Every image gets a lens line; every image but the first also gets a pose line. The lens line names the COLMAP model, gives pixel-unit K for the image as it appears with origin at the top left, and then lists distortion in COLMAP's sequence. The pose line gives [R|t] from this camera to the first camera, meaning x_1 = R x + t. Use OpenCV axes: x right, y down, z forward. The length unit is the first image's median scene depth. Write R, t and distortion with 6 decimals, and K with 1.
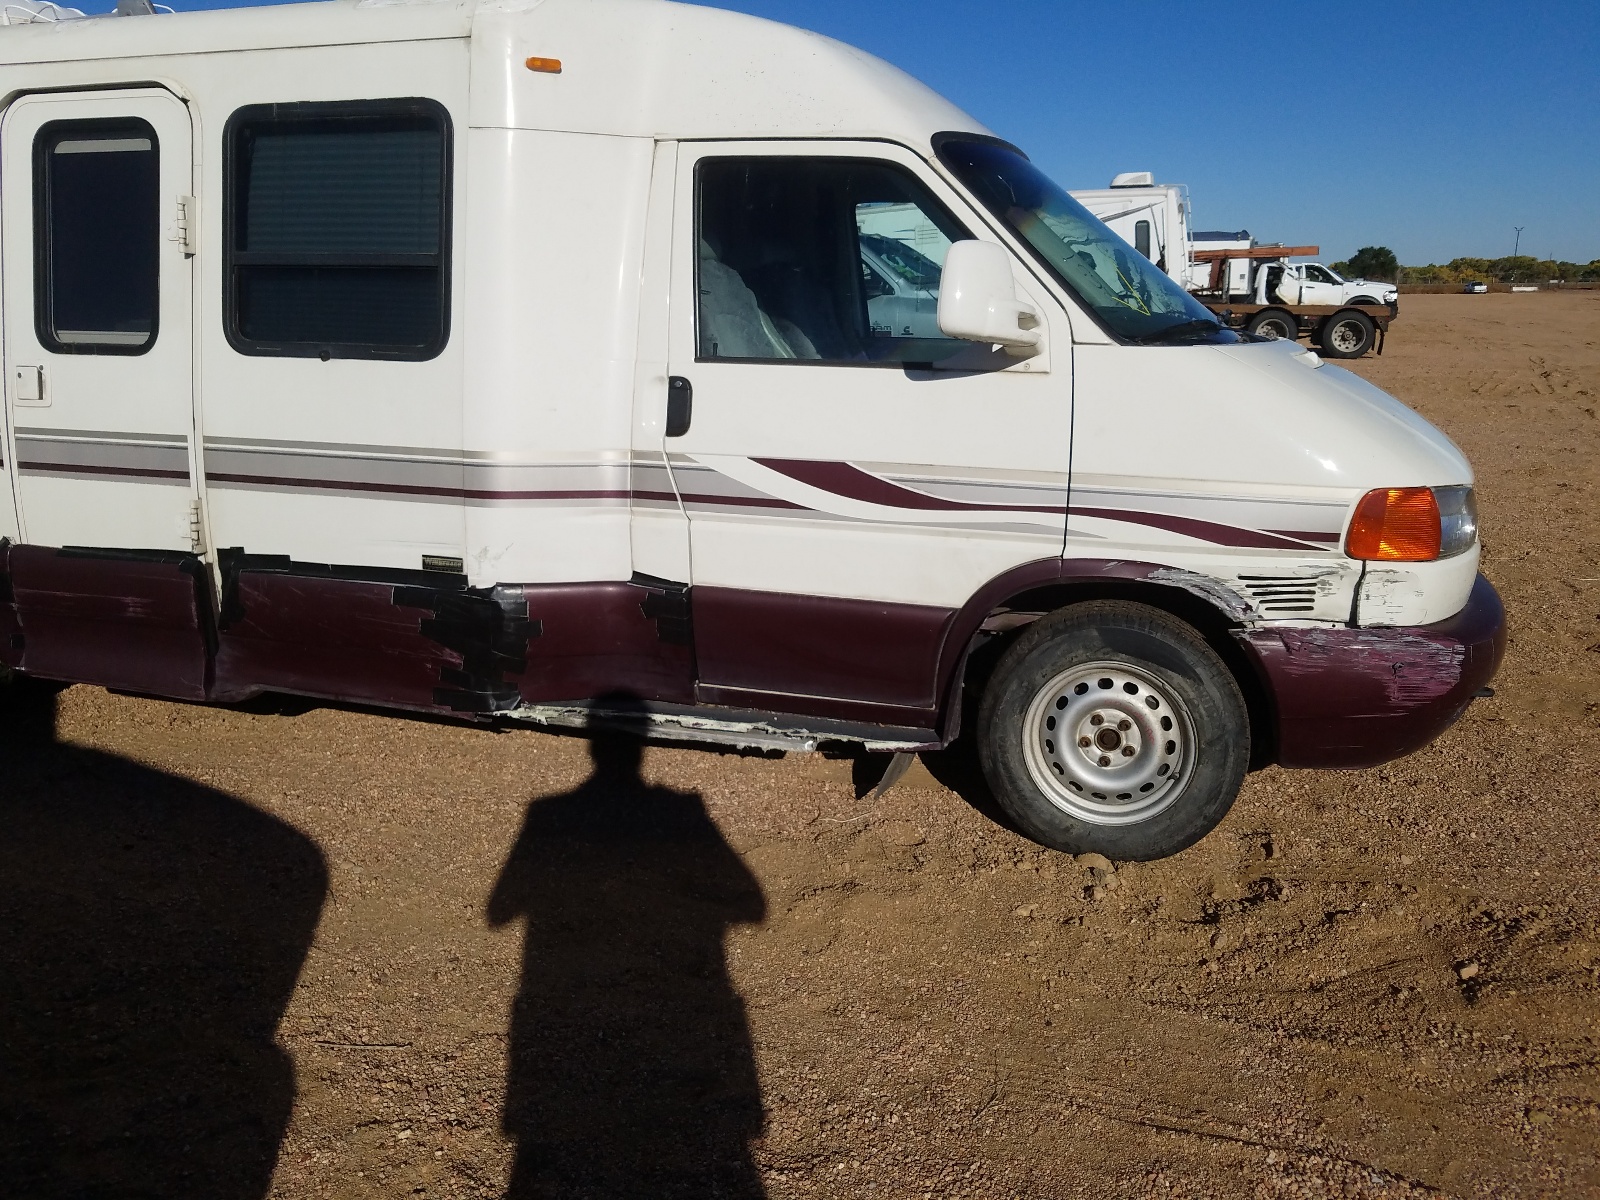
lens RADIAL K [[1185.9, 0, 799.6], [0, 1185.9, 560.4], [0, 0, 1]] dist [-0.008794, -0.002333]
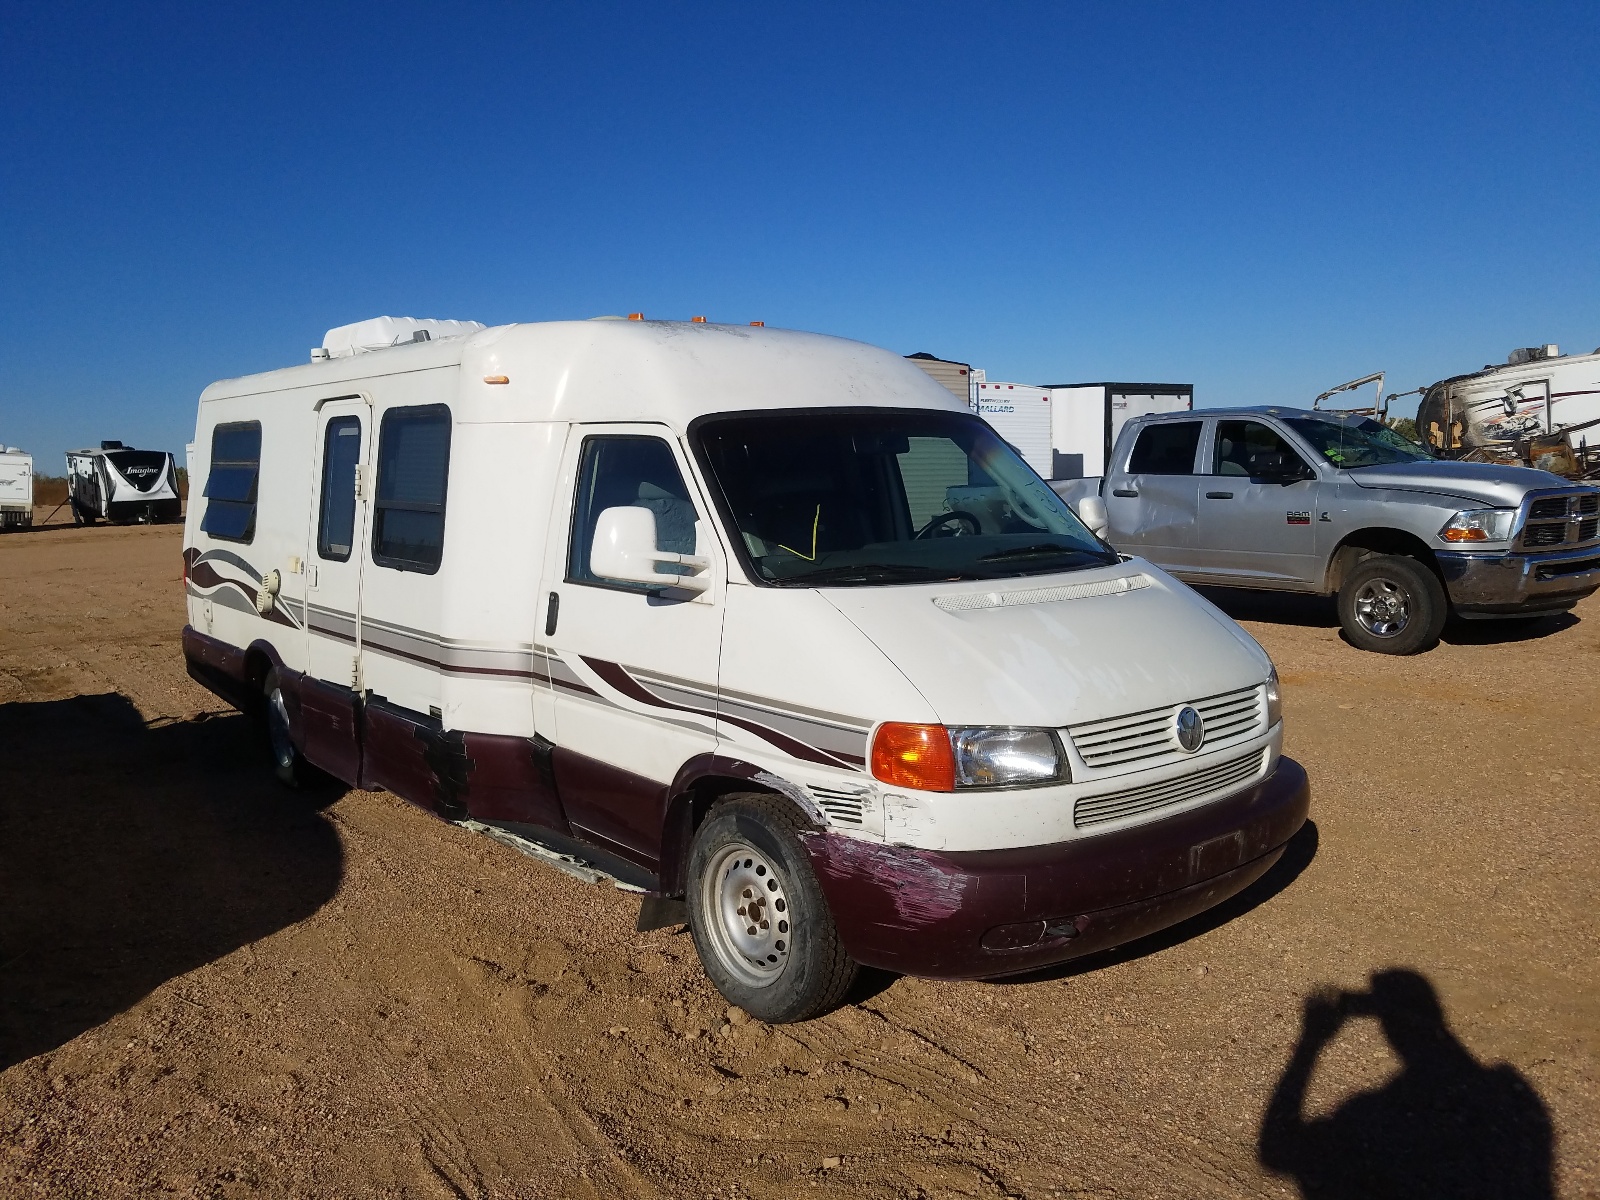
lens RADIAL K [[1250.1, 0, 822.1], [0, 1250.1, 598.9], [0, 0, 1]] dist [-0.003138, -0.000766]
pose [[0.839755, 0.045011, -0.541097, 0.985695], [-0.099562, 0.992426, -0.071960, -0.077659], [0.533759, 0.114301, 0.837876, -0.050897]]
